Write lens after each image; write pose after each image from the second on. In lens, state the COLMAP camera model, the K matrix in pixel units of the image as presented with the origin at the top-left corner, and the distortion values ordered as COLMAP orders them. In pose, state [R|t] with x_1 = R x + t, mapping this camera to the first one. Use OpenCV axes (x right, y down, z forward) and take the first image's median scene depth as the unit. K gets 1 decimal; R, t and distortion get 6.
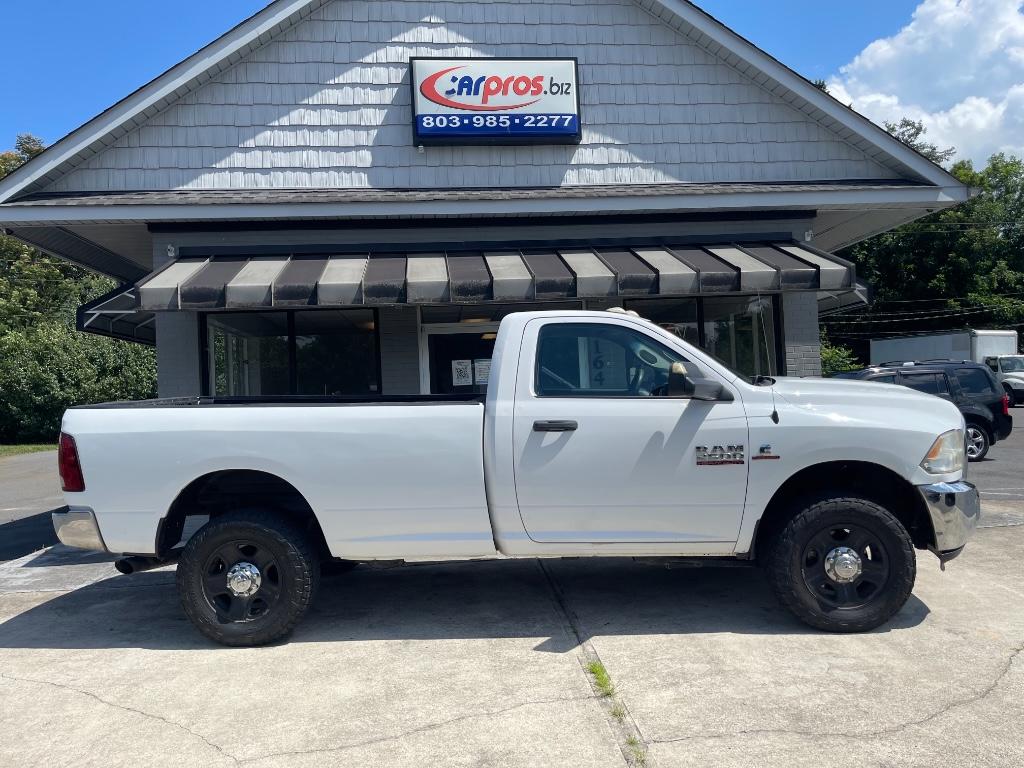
lens RADIAL K [[787.4, 0, 521.9], [0, 787.4, 383.2], [0, 0, 1]] dist [0.047762, -0.051967]
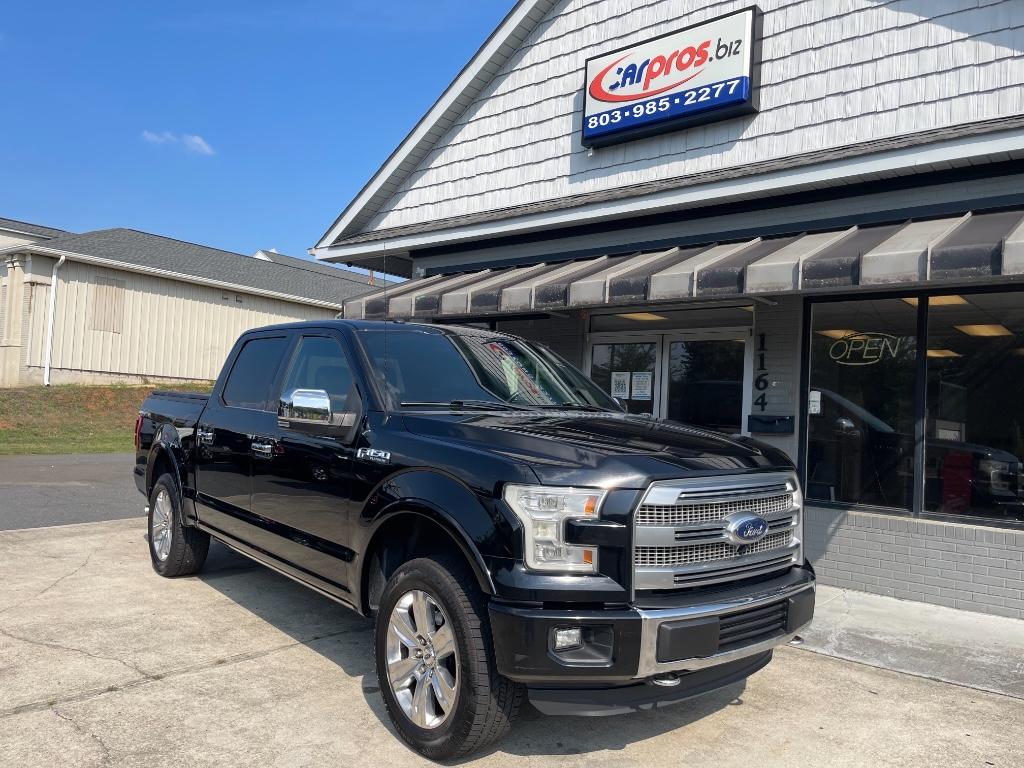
lens RADIAL K [[787.6, 0, 507.8], [0, 787.6, 385.4], [0, 0, 1]] dist [0.092046, -0.134858]
pose [[0.669715, 0.052941, -0.740729, 0.545477], [-0.067063, 0.997692, 0.010674, -0.014895], [0.739584, 0.042527, 0.671719, 0.288013]]
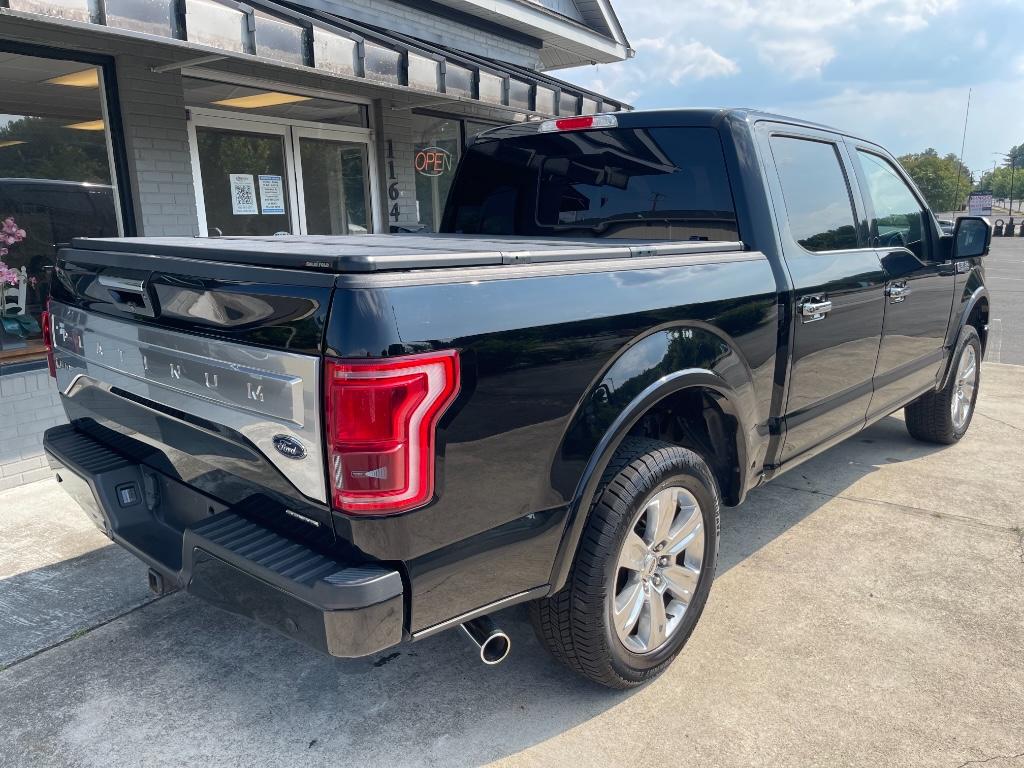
lens RADIAL K [[779.2, 0, 511.6], [0, 779.2, 393.4], [0, 0, 1]] dist [0.085133, -0.125270]
pose [[0.627165, -0.139308, 0.766327, -0.480363], [-0.017405, 0.981123, 0.192600, 0.019787], [-0.778692, -0.134130, 0.612901, 0.423271]]
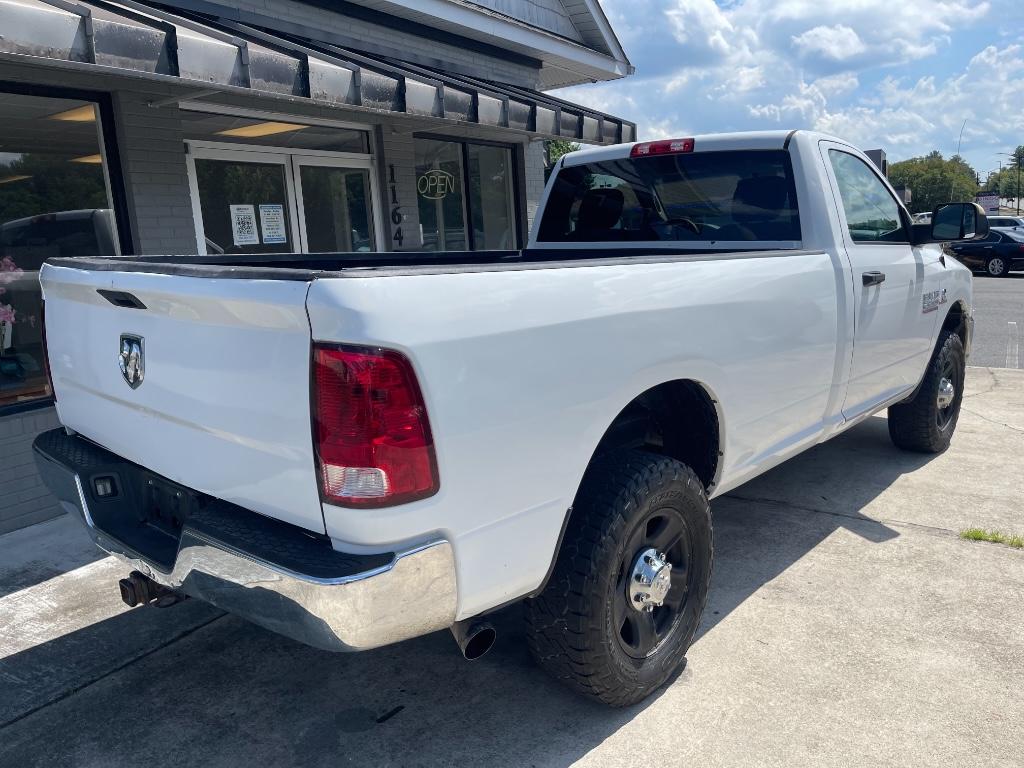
lens RADIAL K [[779.3, 0, 514.7], [0, 779.3, 379.5], [0, 0, 1]] dist [0.076070, -0.114686]
pose [[0.633257, -0.130996, 0.762775, -0.465505], [0.013715, 0.987316, 0.158172, 0.013790], [-0.773820, -0.089703, 0.627022, 0.428939]]
